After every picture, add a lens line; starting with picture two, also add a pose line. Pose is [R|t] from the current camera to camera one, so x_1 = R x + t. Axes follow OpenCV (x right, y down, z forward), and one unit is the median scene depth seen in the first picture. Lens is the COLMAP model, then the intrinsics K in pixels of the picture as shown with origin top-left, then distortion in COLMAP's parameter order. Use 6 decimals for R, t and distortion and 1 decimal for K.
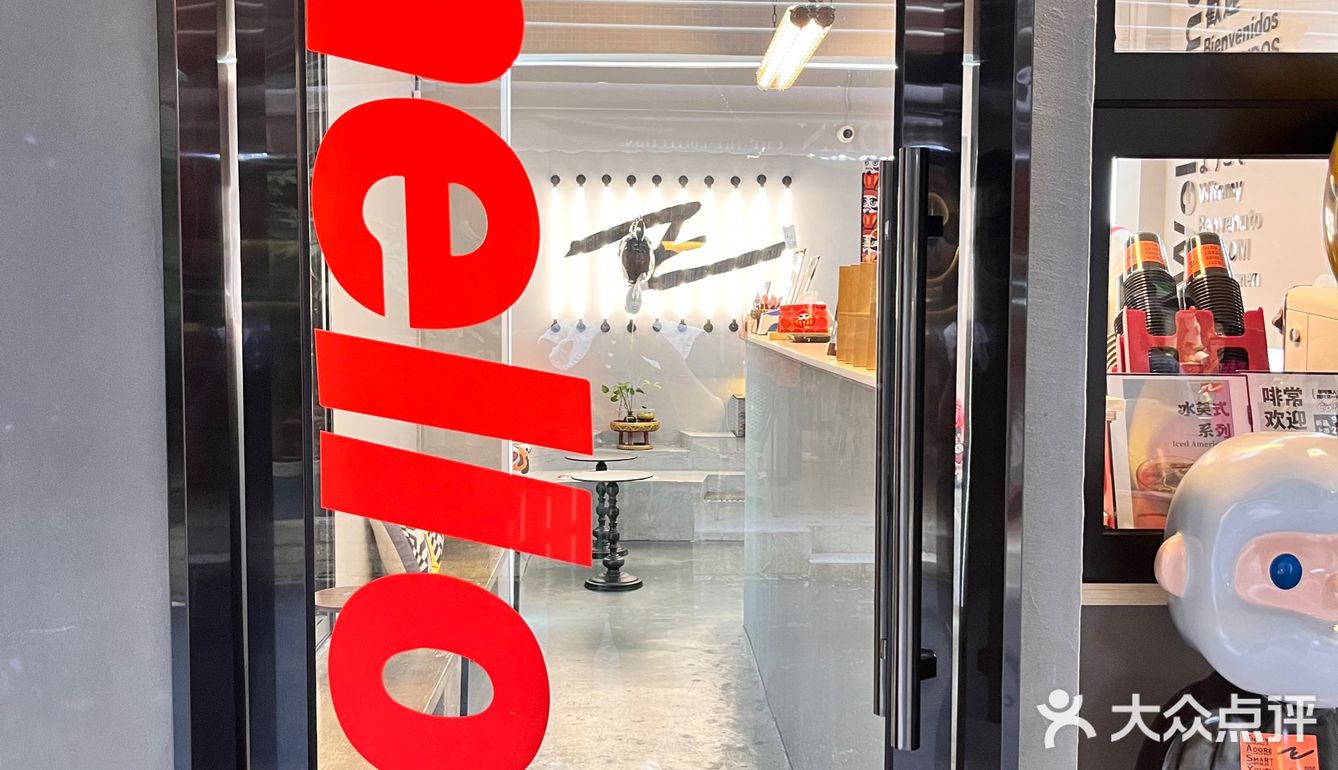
lens RADIAL K [[1403.4, 0, 597.0], [0, 1403.4, 403.1], [0, 0, 1]] dist [0.037903, 0.000000]
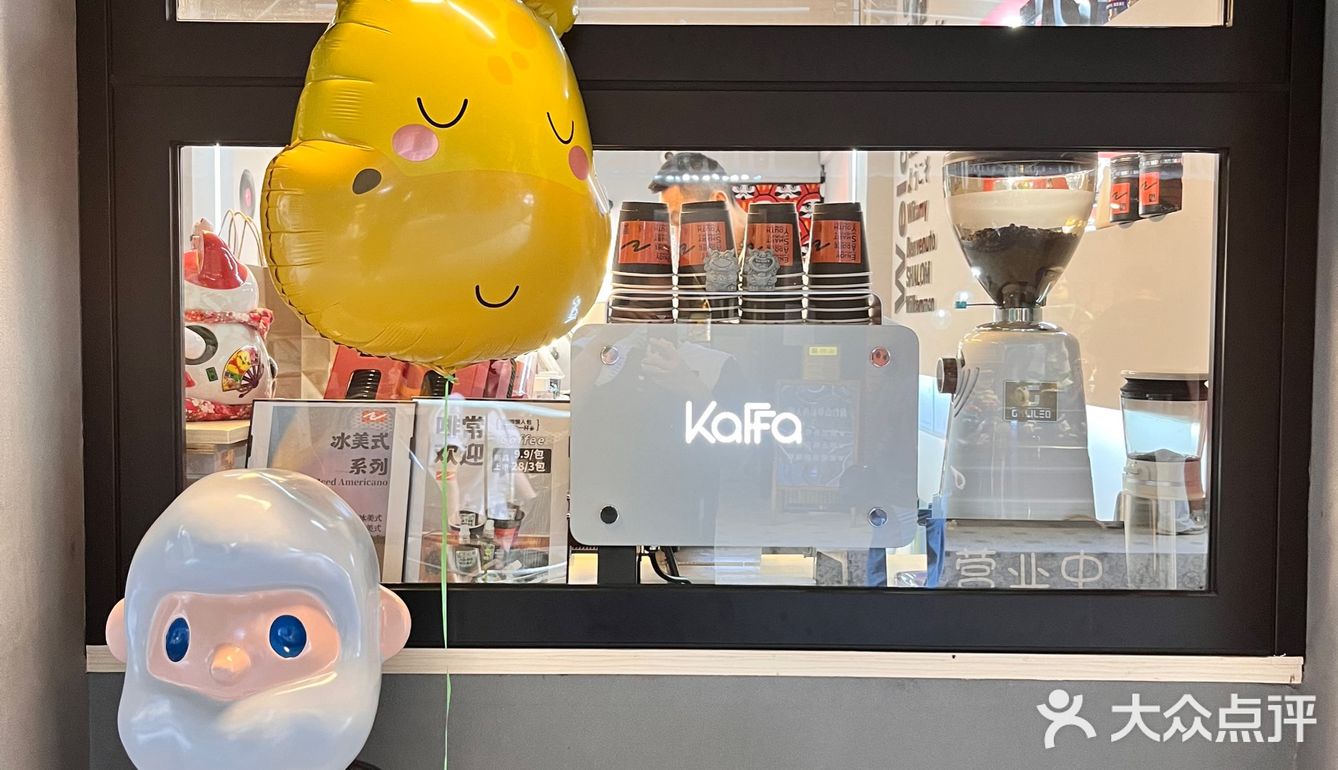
lens RADIAL K [[1403.4, 0, 663.0], [0, 1403.4, 388.4], [0, 0, 1]] dist [0.037903, 0.000000]
pose [[0.999882, 0.001509, -0.015301, 0.622660], [-0.002016, 0.999446, -0.033214, 0.000033], [0.015242, 0.033241, 0.999331, 0.145259]]
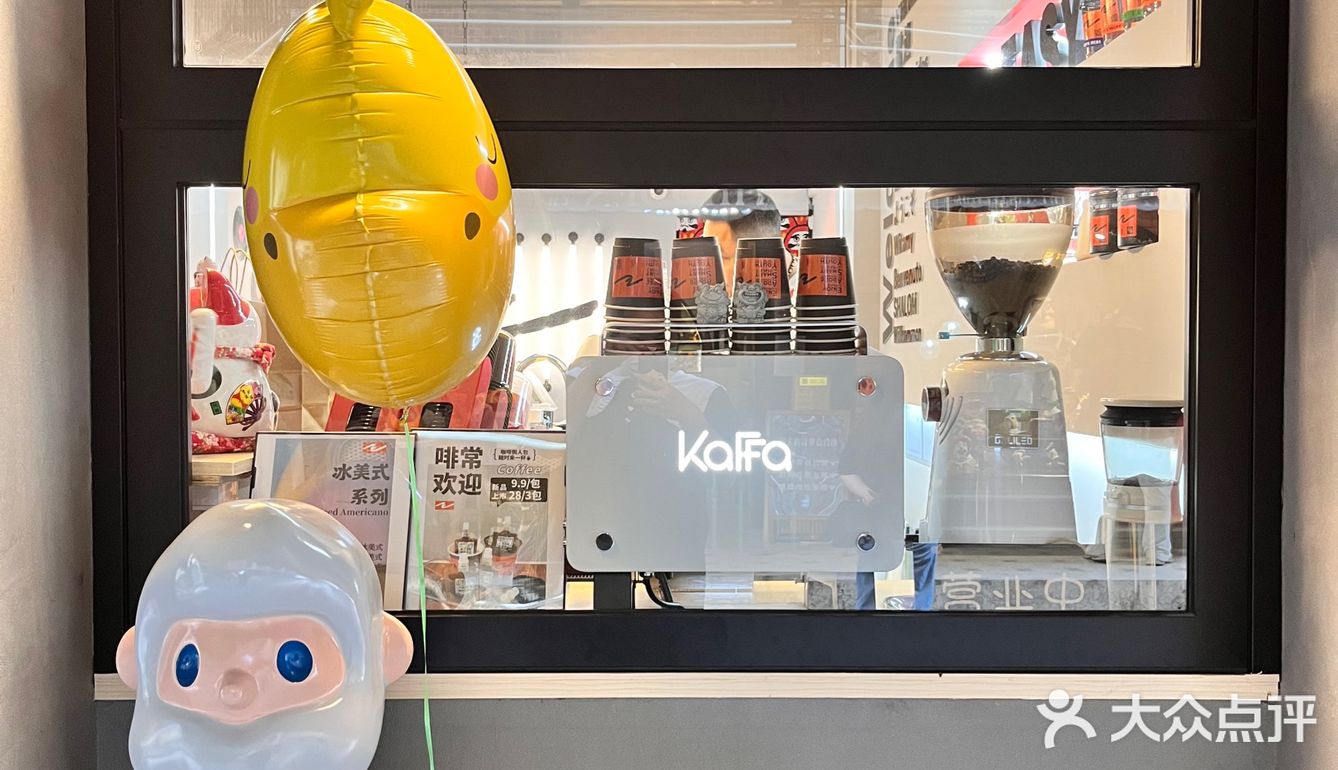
lens RADIAL K [[1403.4, 0, 667.2], [0, 1403.4, 384.0], [0, 0, 1]] dist [0.037903, 0.000000]
pose [[0.999966, -0.005962, -0.005647, 0.621626], [0.005619, 0.998246, -0.058940, 0.001956], [0.005989, 0.058906, 0.998246, 0.120637]]
